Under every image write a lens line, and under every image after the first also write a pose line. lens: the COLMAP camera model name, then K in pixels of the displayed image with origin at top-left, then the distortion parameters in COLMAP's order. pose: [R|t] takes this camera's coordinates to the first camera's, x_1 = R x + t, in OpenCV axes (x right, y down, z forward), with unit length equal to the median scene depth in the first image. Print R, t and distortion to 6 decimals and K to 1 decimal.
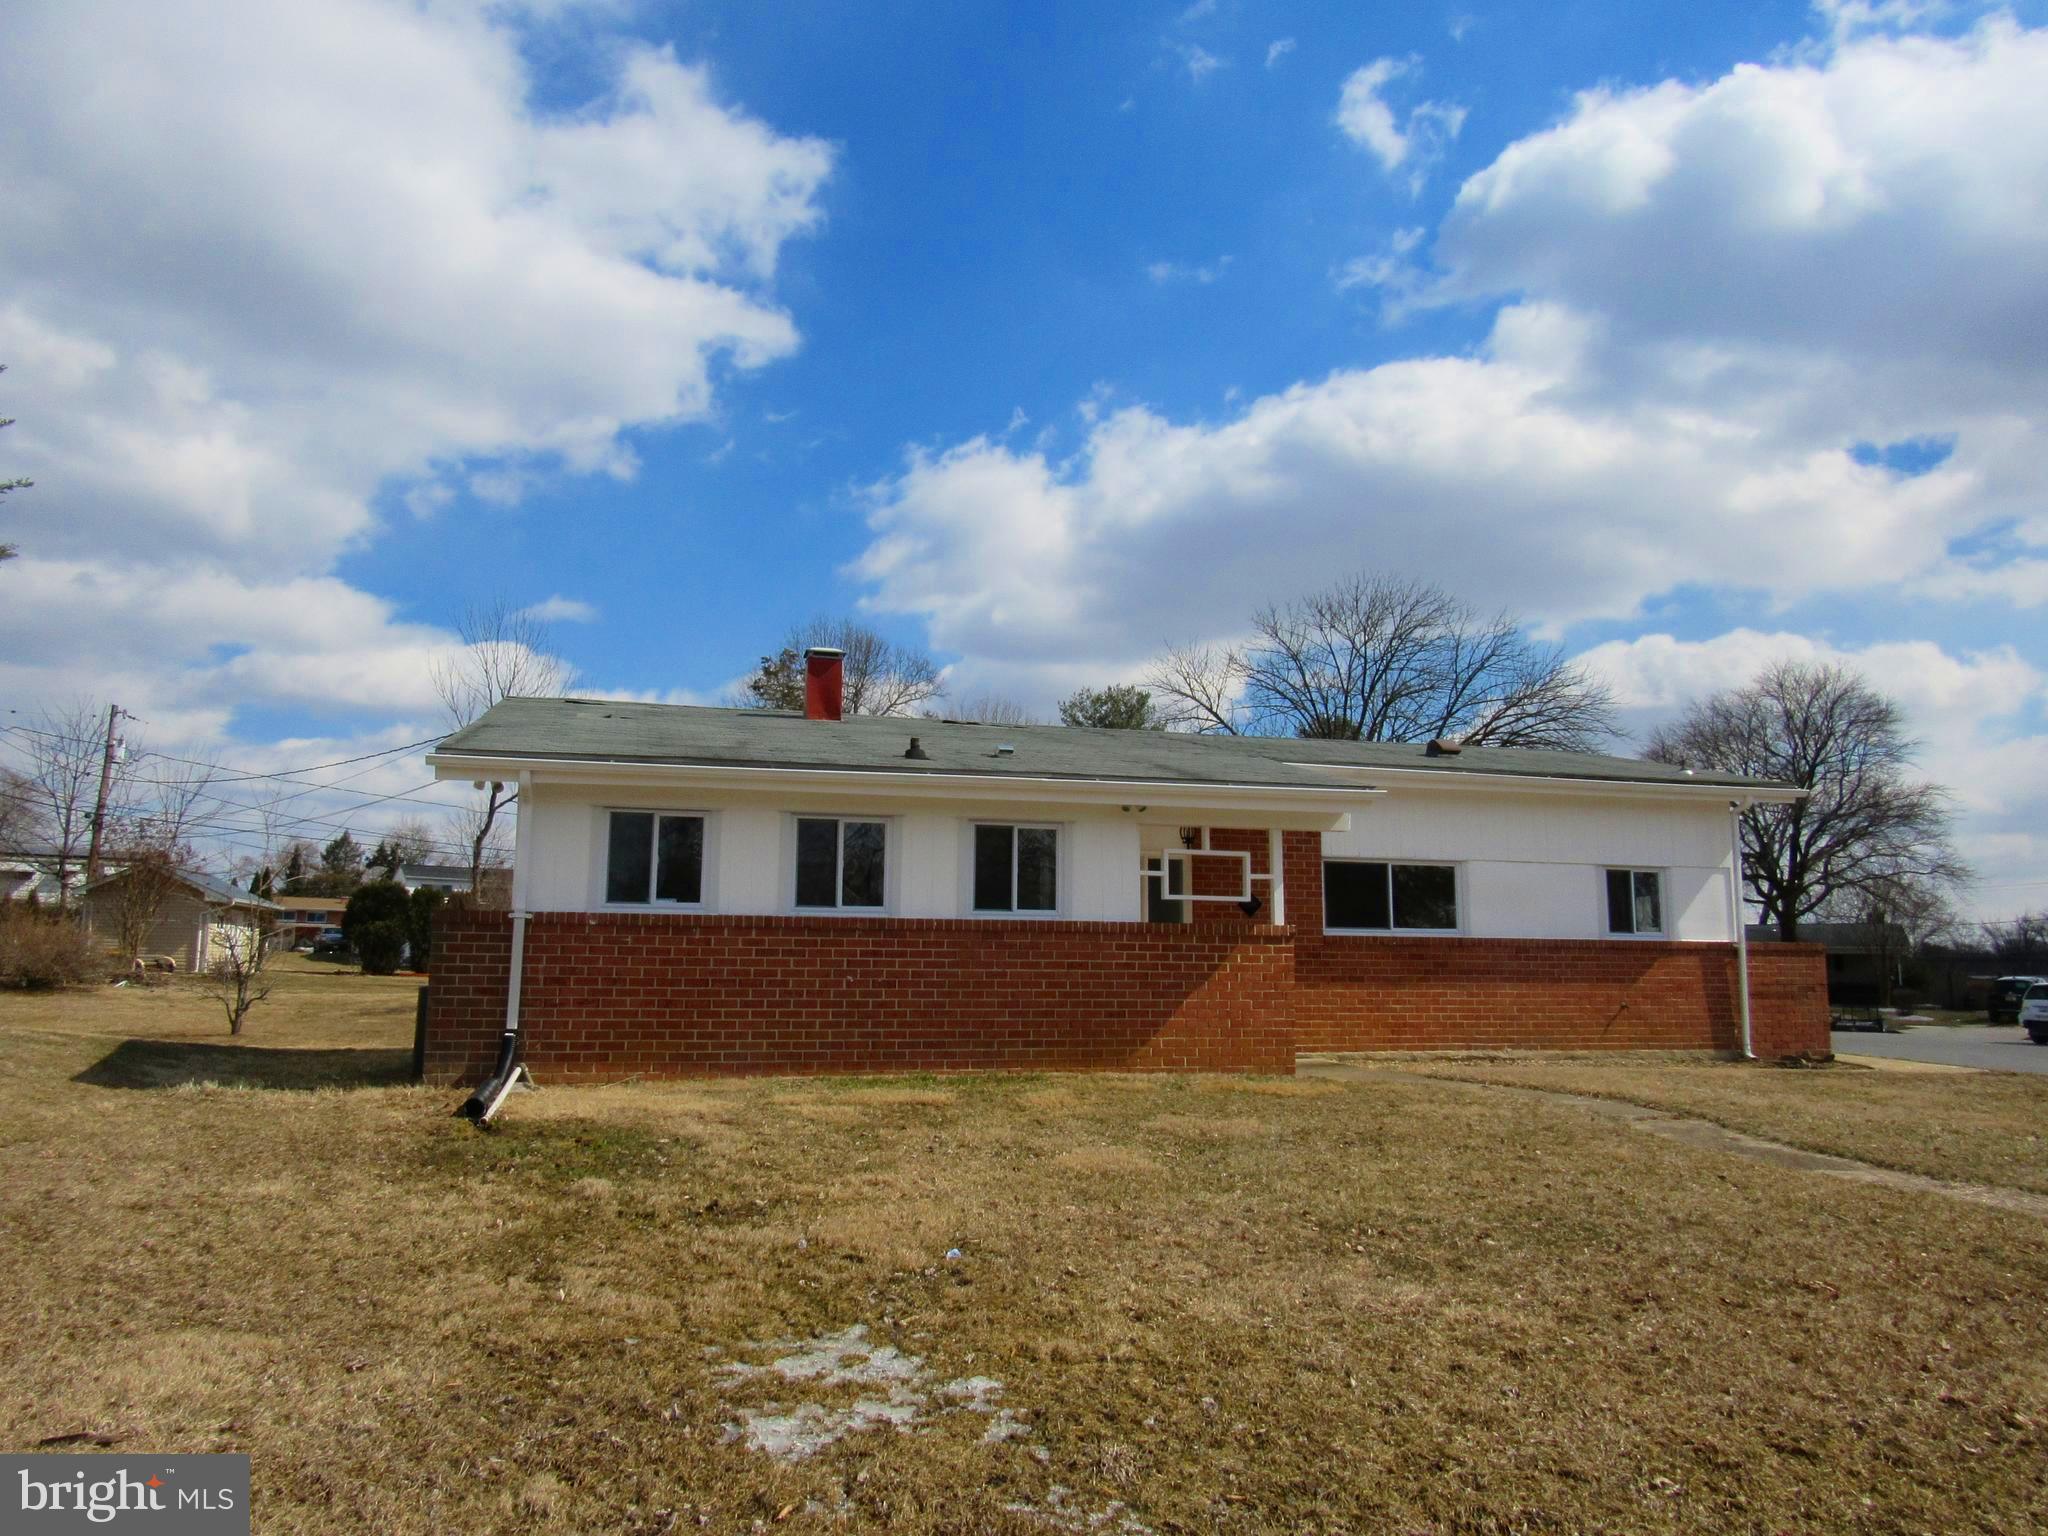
lens RADIAL K [[1481.9, 0, 1024.0], [0, 1481.9, 768.0], [0, 0, 1]] dist [-0.047471, 0.047667]
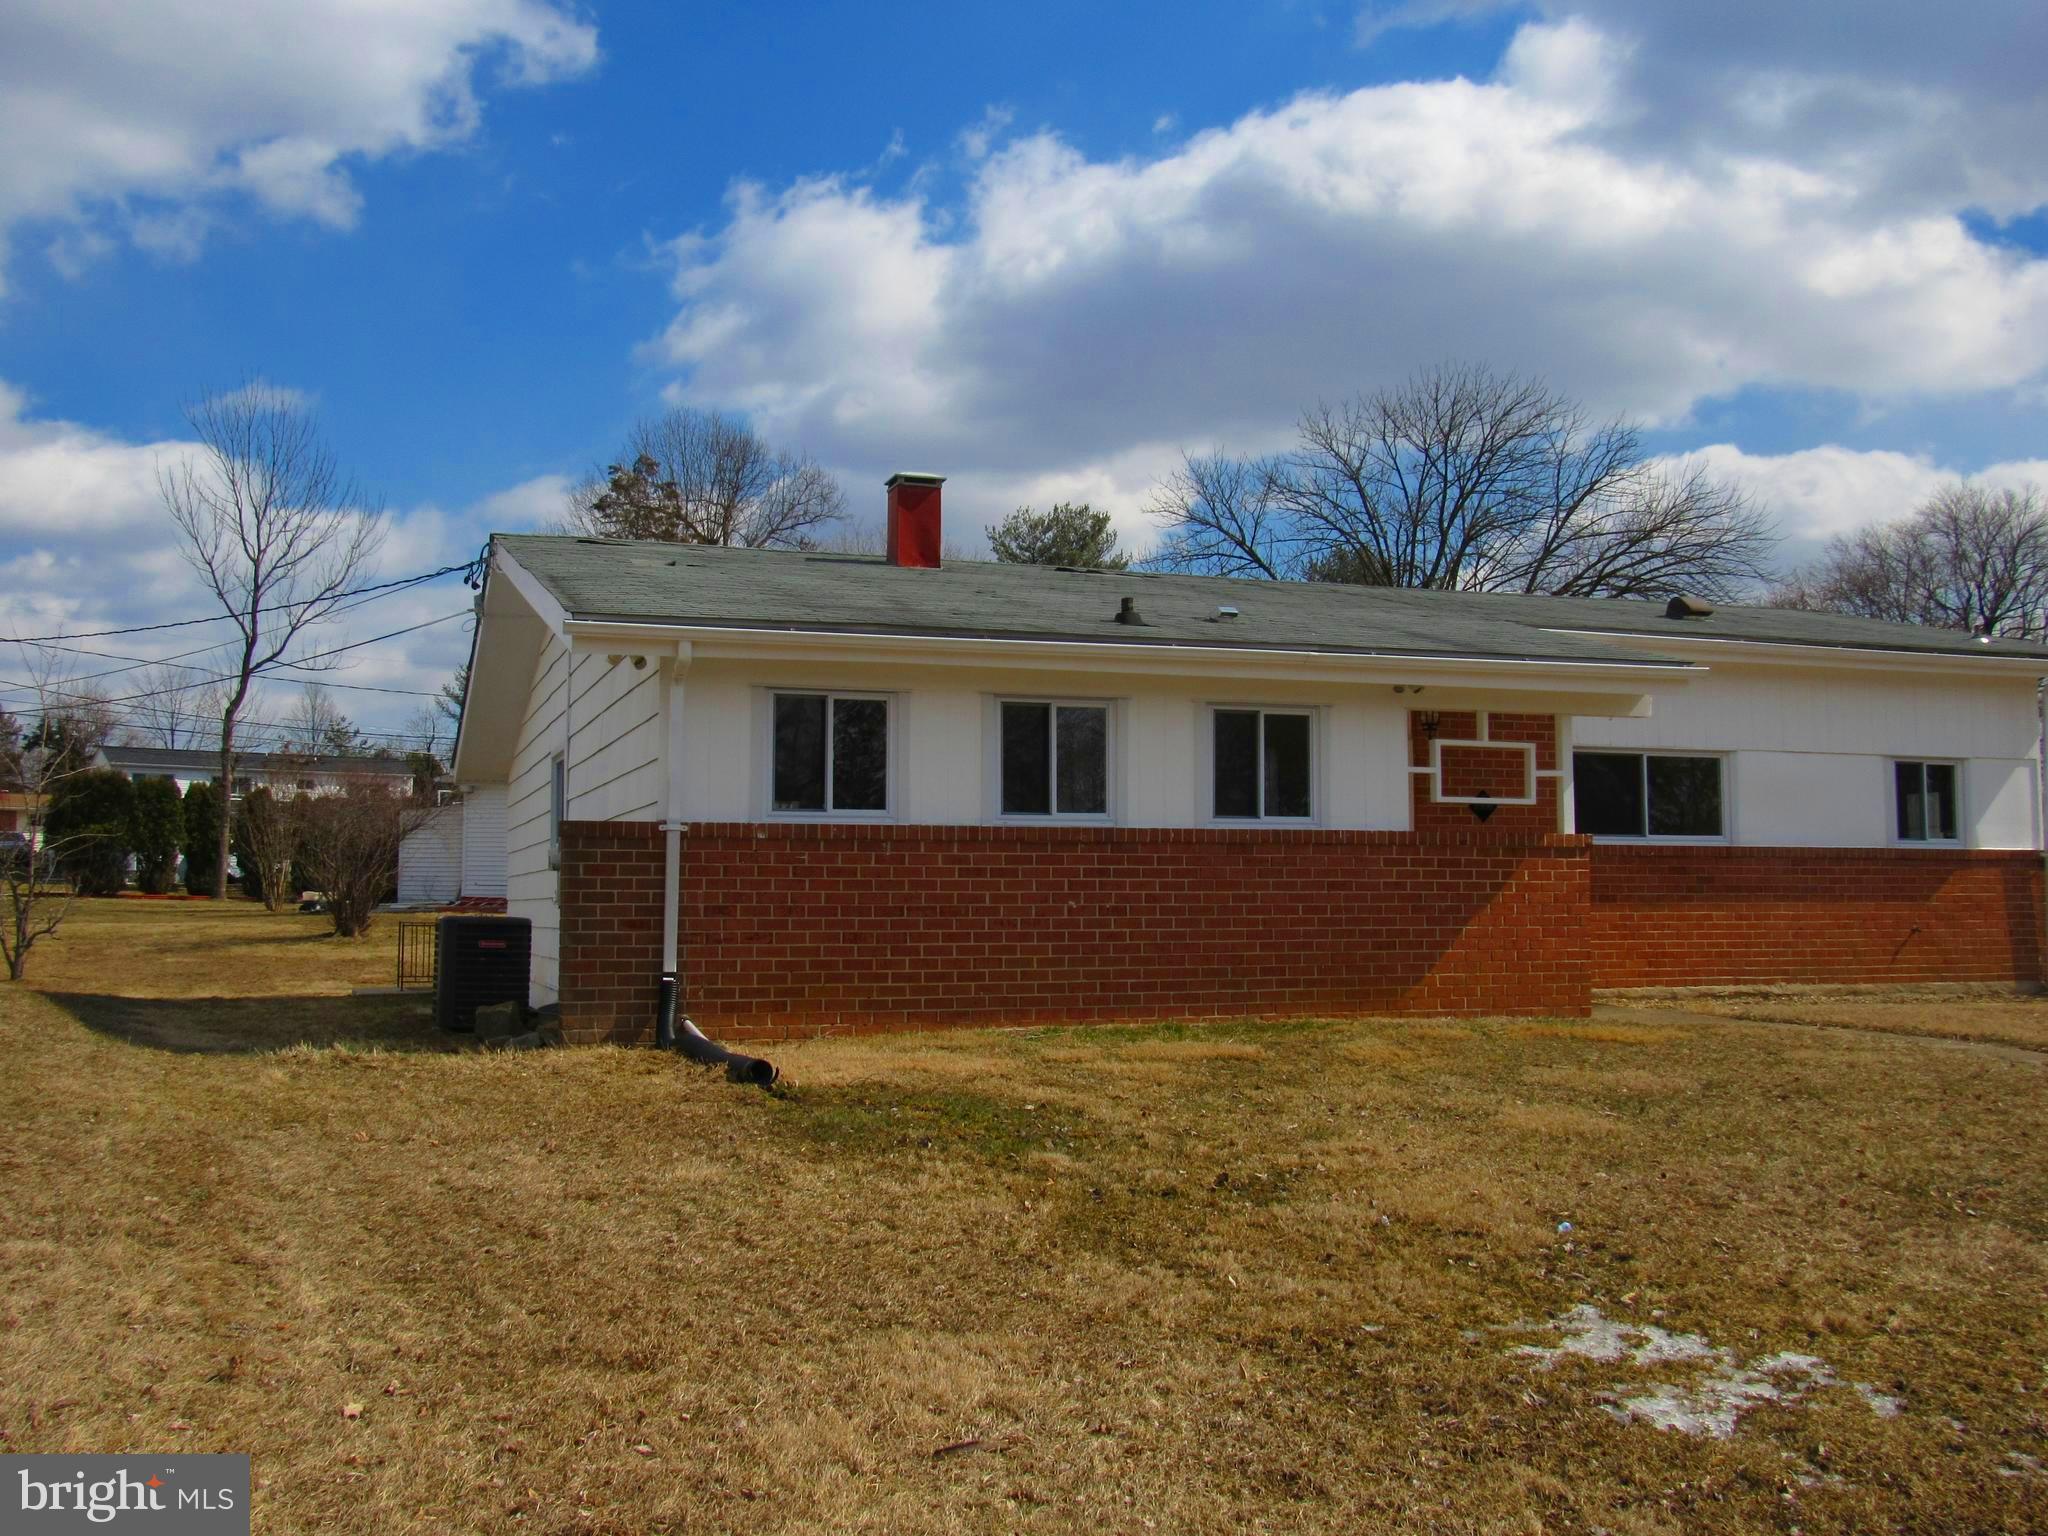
lens RADIAL K [[1940.8, 0, 1024.0], [0, 1940.8, 768.0], [0, 0, 1]] dist [-0.057542, -0.019690]
pose [[0.998117, -0.001266, 0.061325, -0.192007], [-0.003478, 0.997010, 0.077190, -0.009507], [-0.061239, -0.077258, 0.995129, -0.023285]]
